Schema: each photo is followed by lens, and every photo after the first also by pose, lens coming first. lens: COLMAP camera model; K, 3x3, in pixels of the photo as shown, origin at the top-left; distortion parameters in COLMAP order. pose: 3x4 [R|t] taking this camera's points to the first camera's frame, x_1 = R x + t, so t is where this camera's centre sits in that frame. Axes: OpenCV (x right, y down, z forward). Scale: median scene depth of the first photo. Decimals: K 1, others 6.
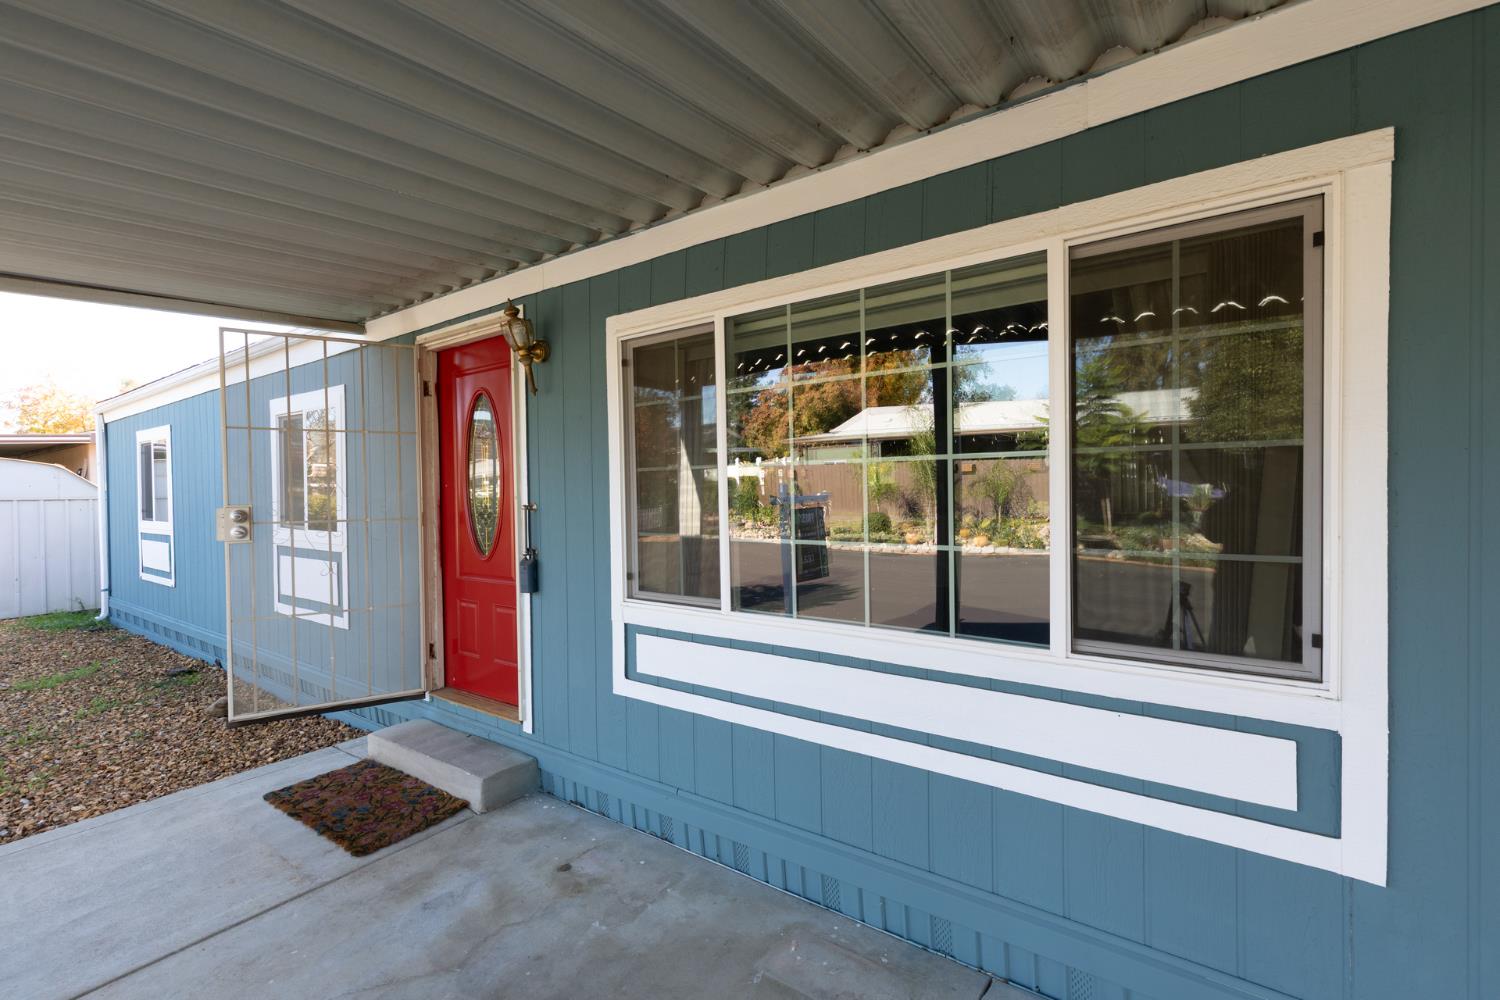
lens RADIAL K [[700.9, 0, 766.2], [0, 700.9, 506.7], [0, 0, 1]] dist [0.002419, 0.000230]
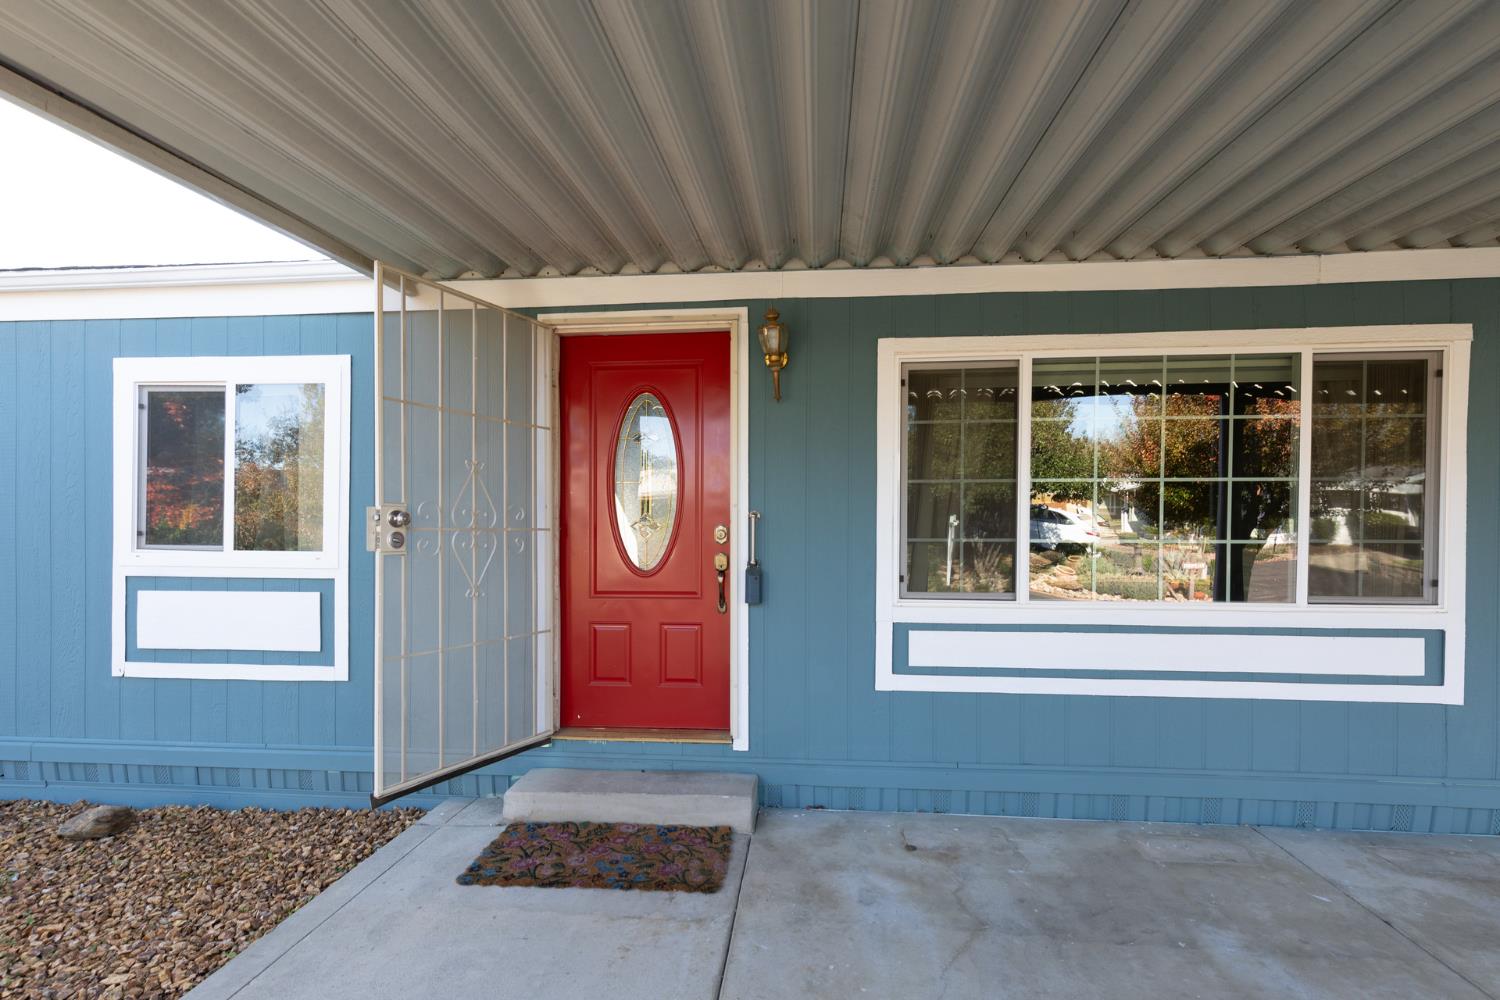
lens RADIAL K [[701.4, 0, 792.6], [0, 701.4, 541.8], [0, 0, 1]] dist [0.004172, 0.000308]
pose [[0.846000, 0.007259, 0.533133, -0.958541], [-0.000544, 0.999919, -0.012751, 0.058371], [-0.533182, 0.010498, 0.845935, 0.174989]]
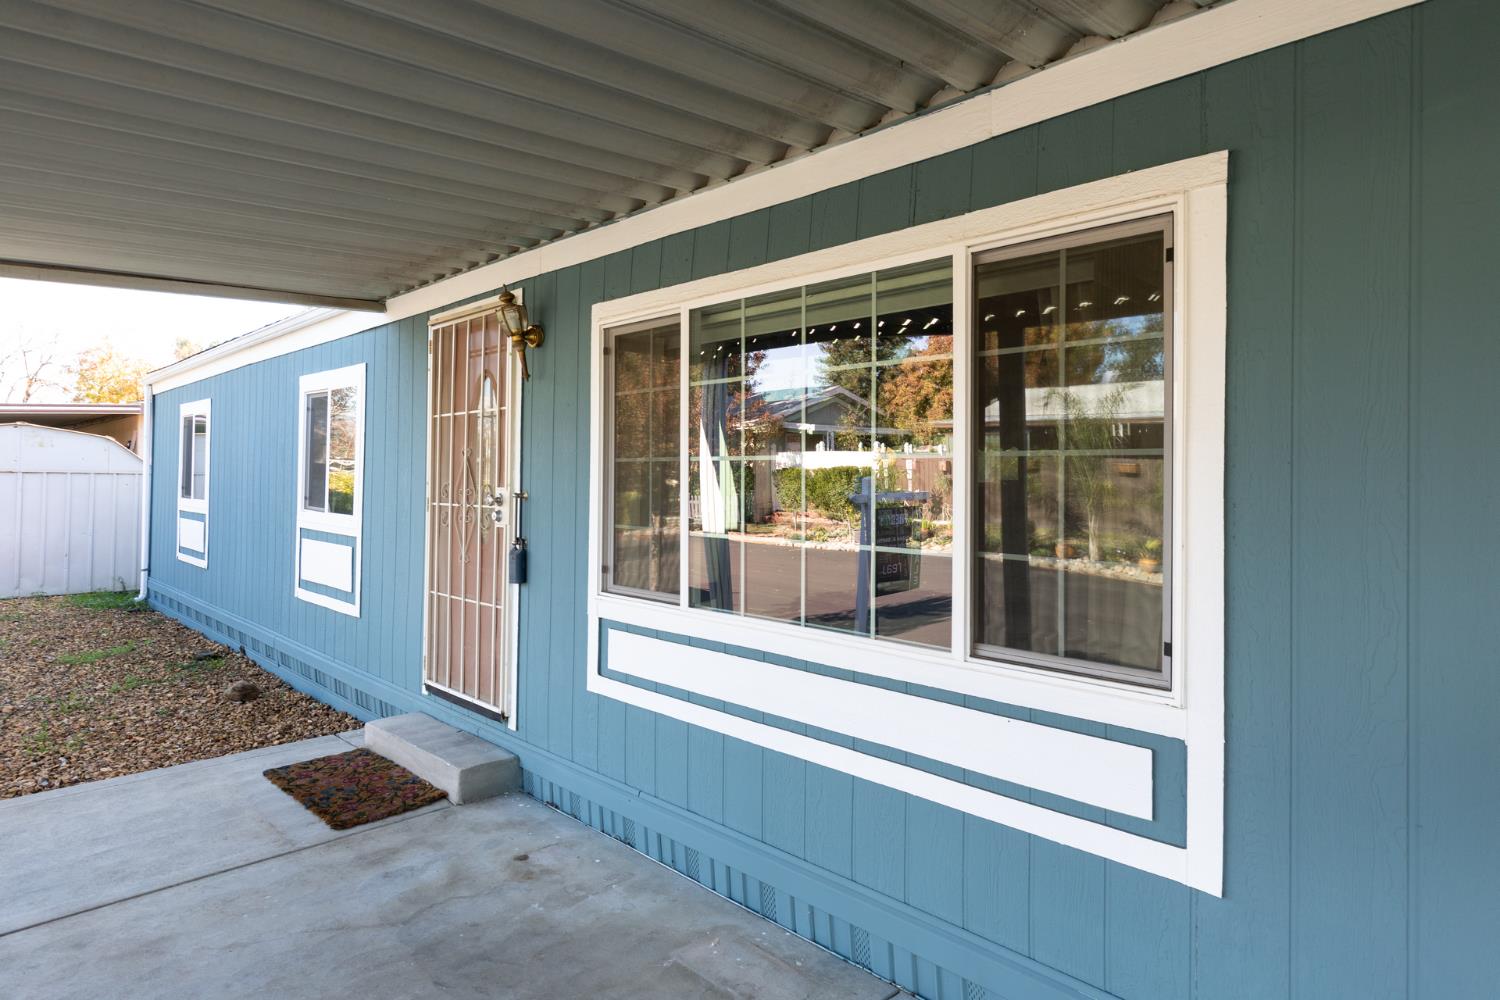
lens RADIAL K [[911.9, 0, 755.1], [0, 911.9, 475.1], [0, 0, 1]] dist [0.001526, 0.001761]
pose [[0.984604, 0.025001, -0.173003, 0.235951], [-0.030165, 0.999173, -0.027282, -0.002825], [0.172178, 0.032081, 0.984543, -0.223337]]
